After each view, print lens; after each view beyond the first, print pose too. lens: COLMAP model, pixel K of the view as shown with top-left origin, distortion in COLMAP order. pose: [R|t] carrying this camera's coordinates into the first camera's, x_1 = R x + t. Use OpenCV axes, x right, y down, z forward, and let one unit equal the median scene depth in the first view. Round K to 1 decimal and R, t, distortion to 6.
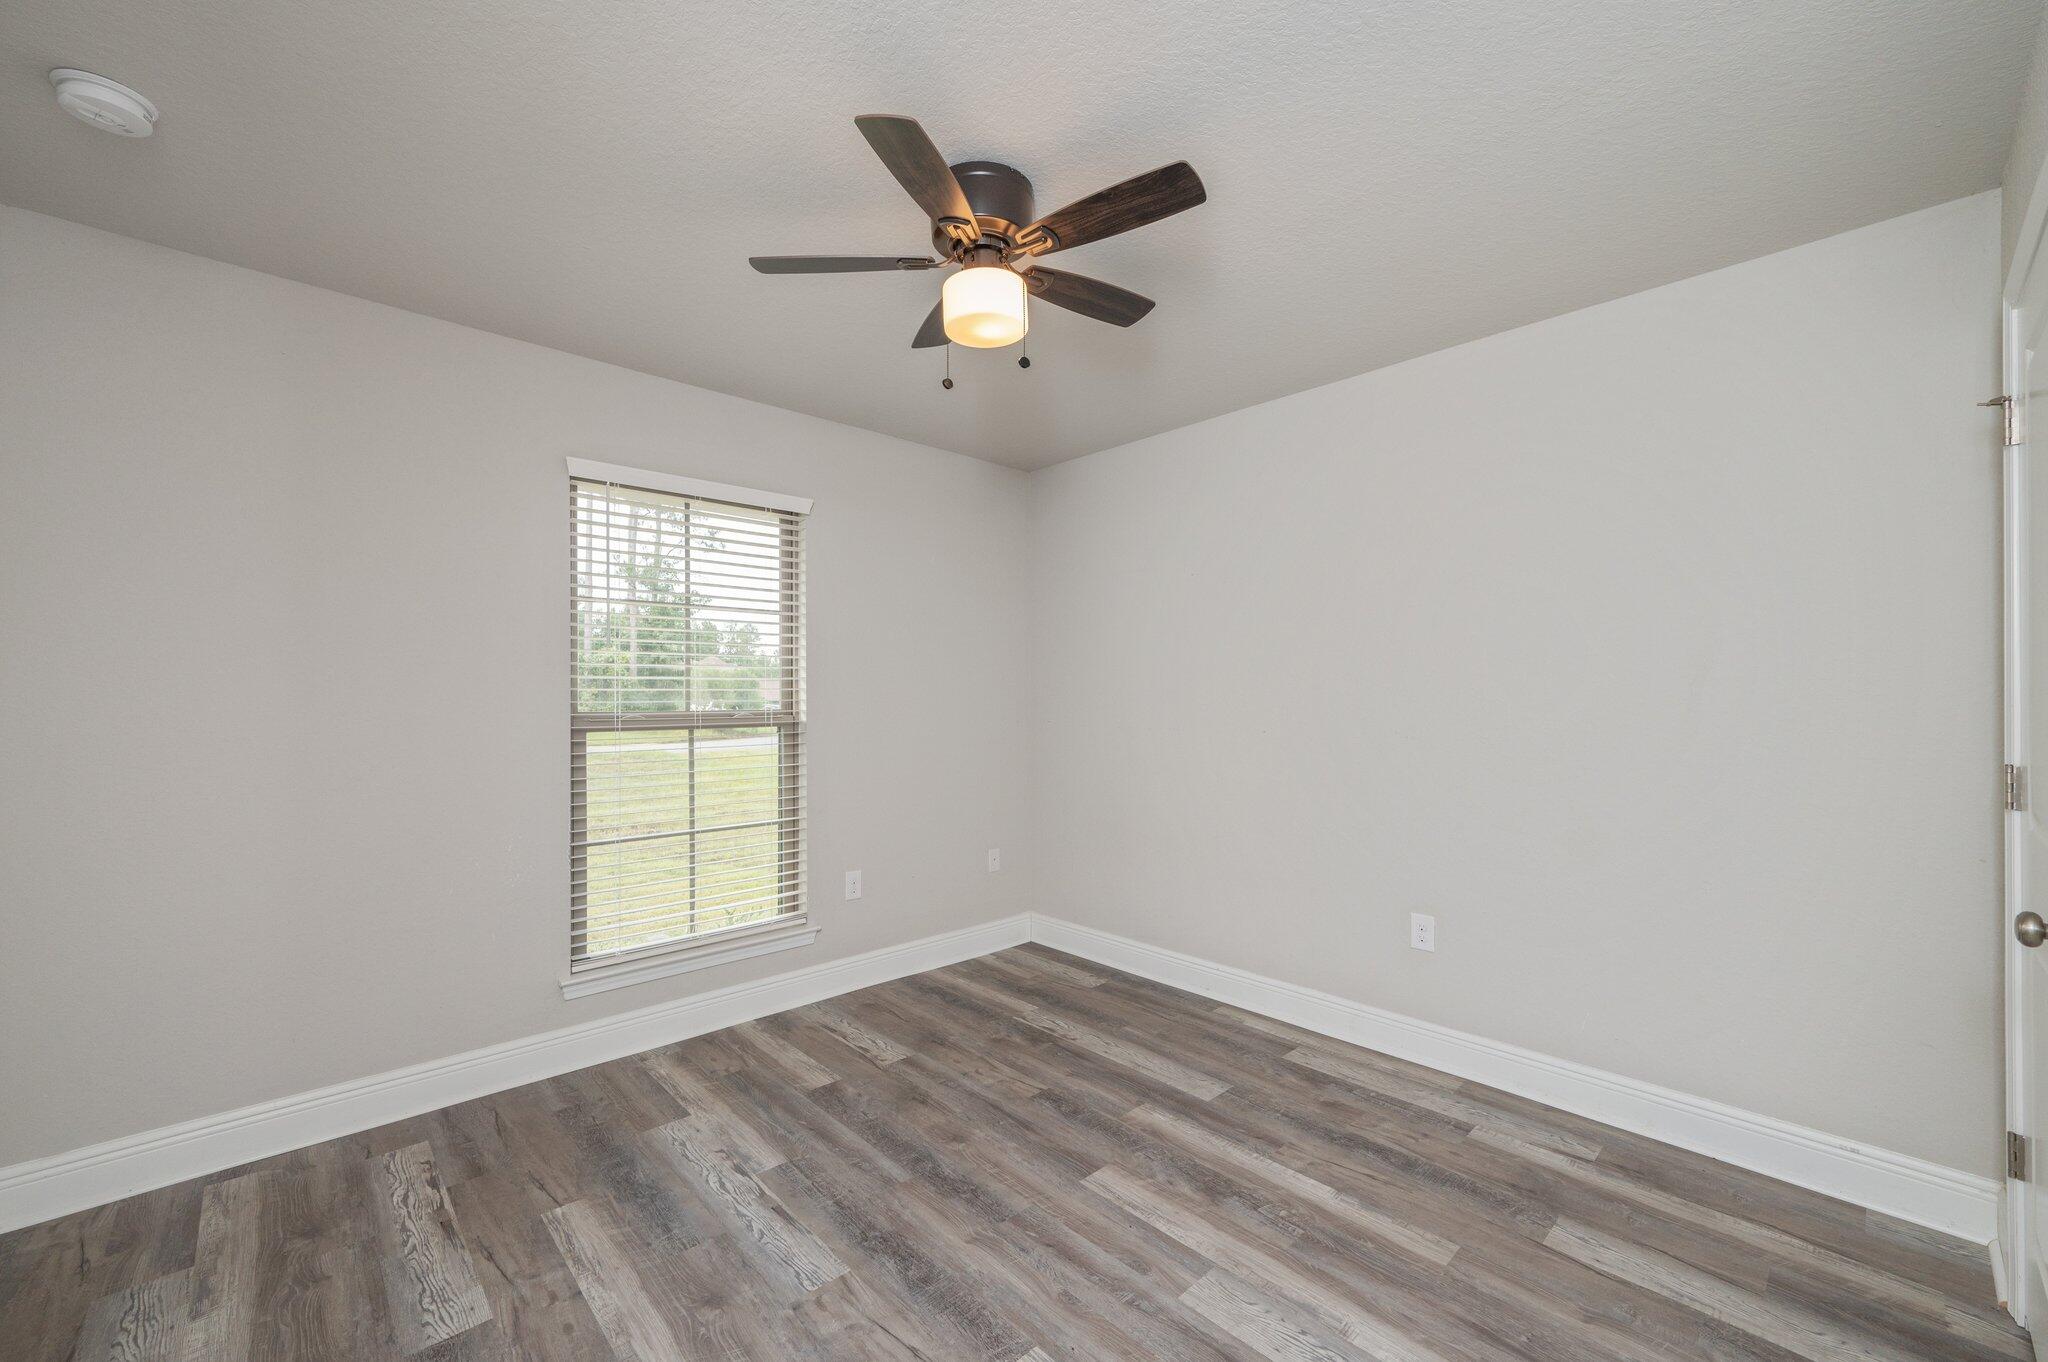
lens RADIAL K [[809.7, 0, 1040.2], [0, 809.7, 694.8], [0, 0, 1]] dist [-0.002574, -0.000108]
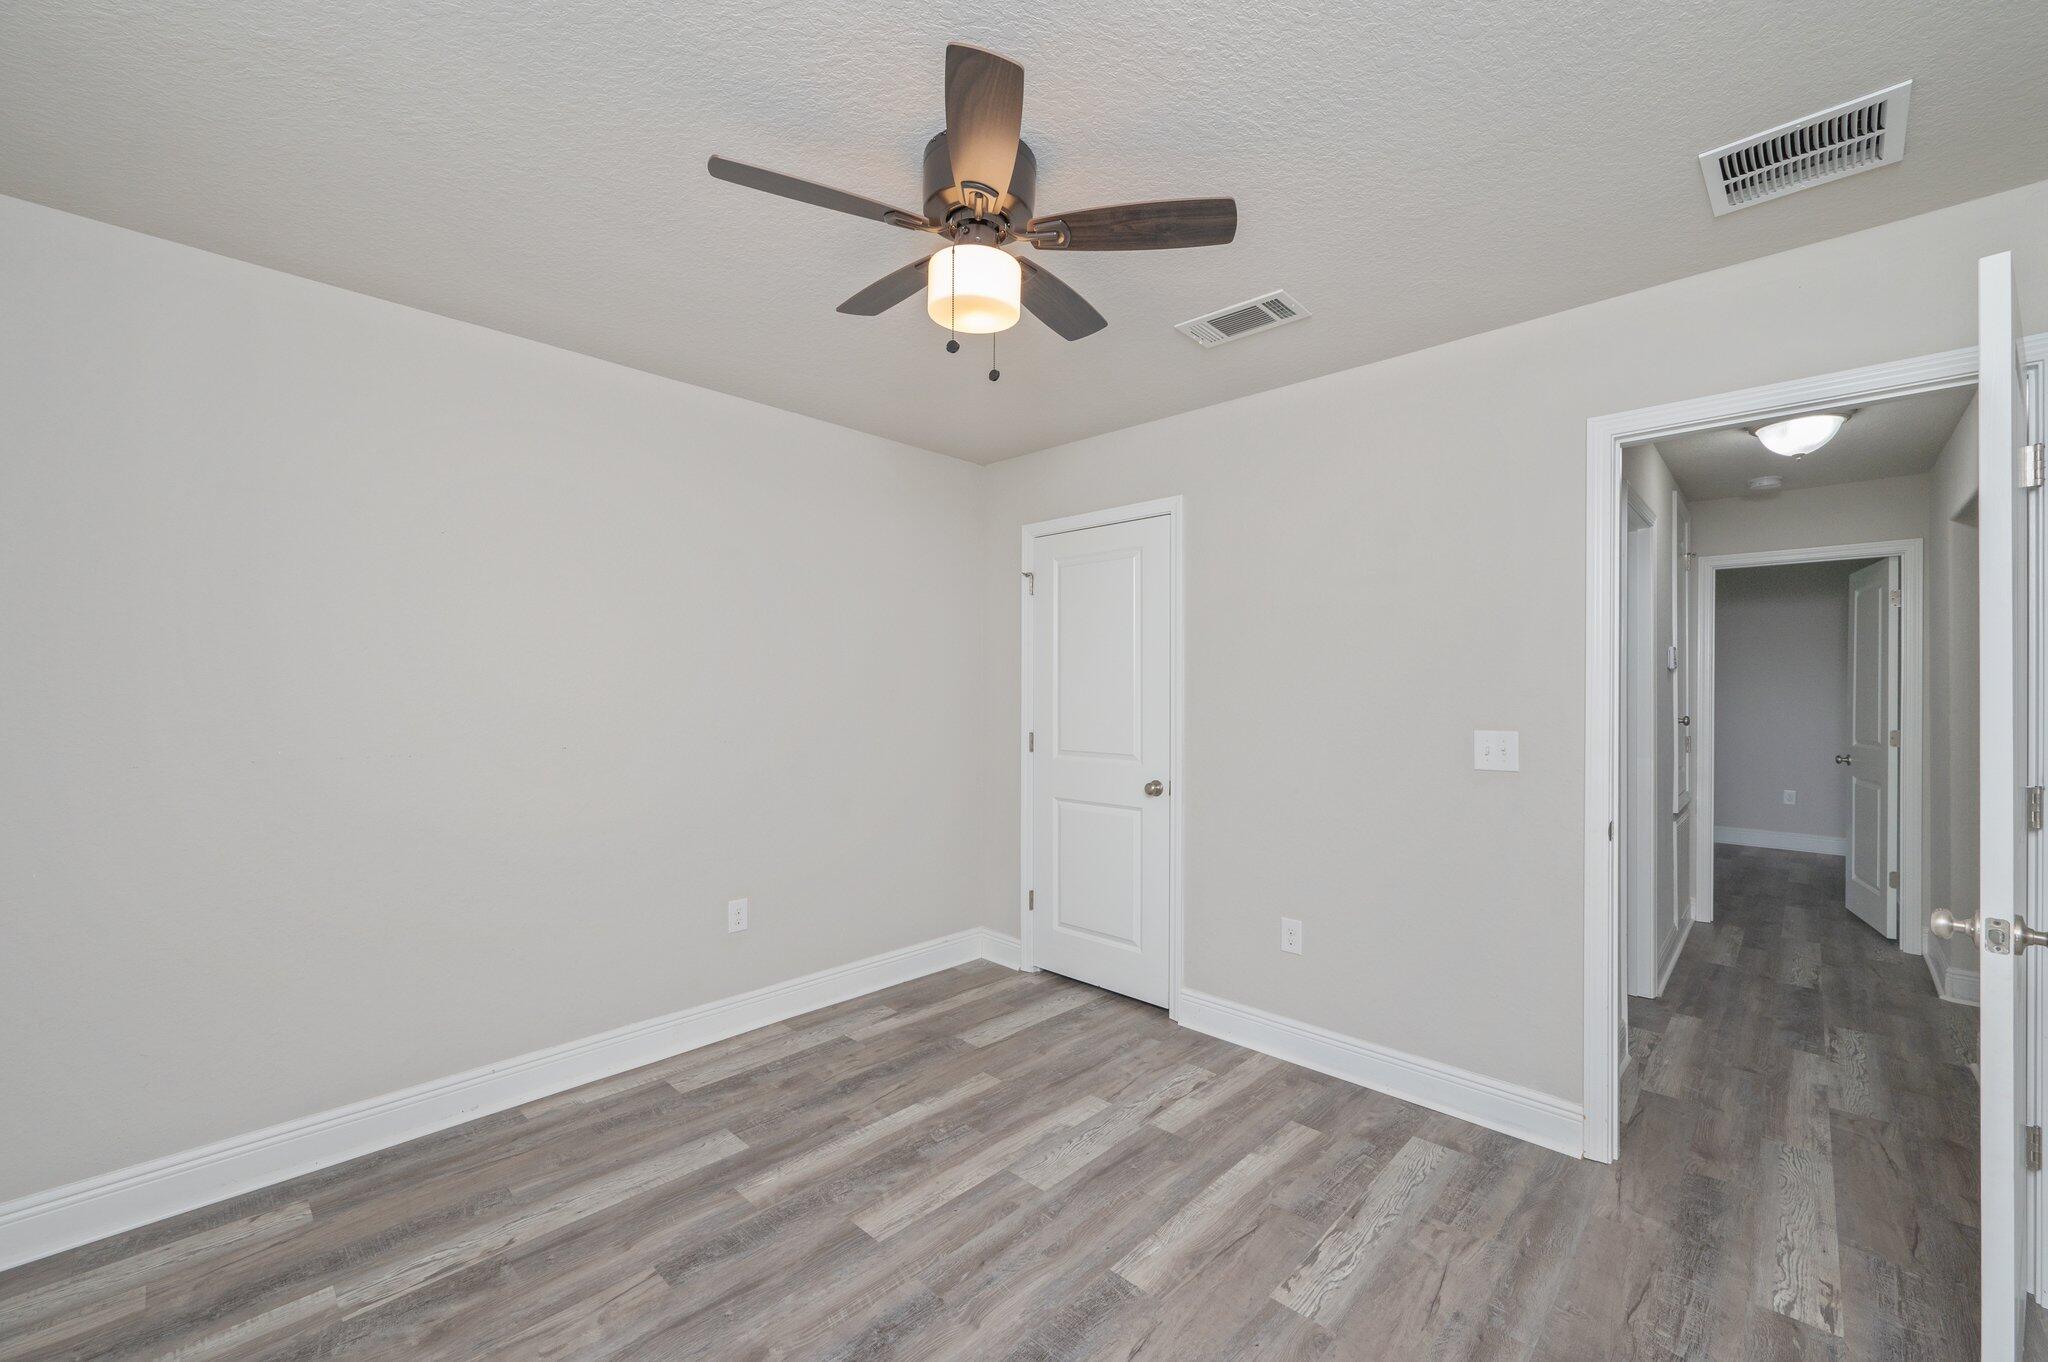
lens RADIAL K [[809.7, 0, 1035.9], [0, 809.7, 686.3], [0, 0, 1]] dist [-0.002574, -0.000108]
pose [[-0.046126, 0.004808, 0.998924, -0.792965], [-0.005896, 0.999970, -0.005085, -0.015271], [-0.998918, -0.006124, -0.046096, 0.795624]]
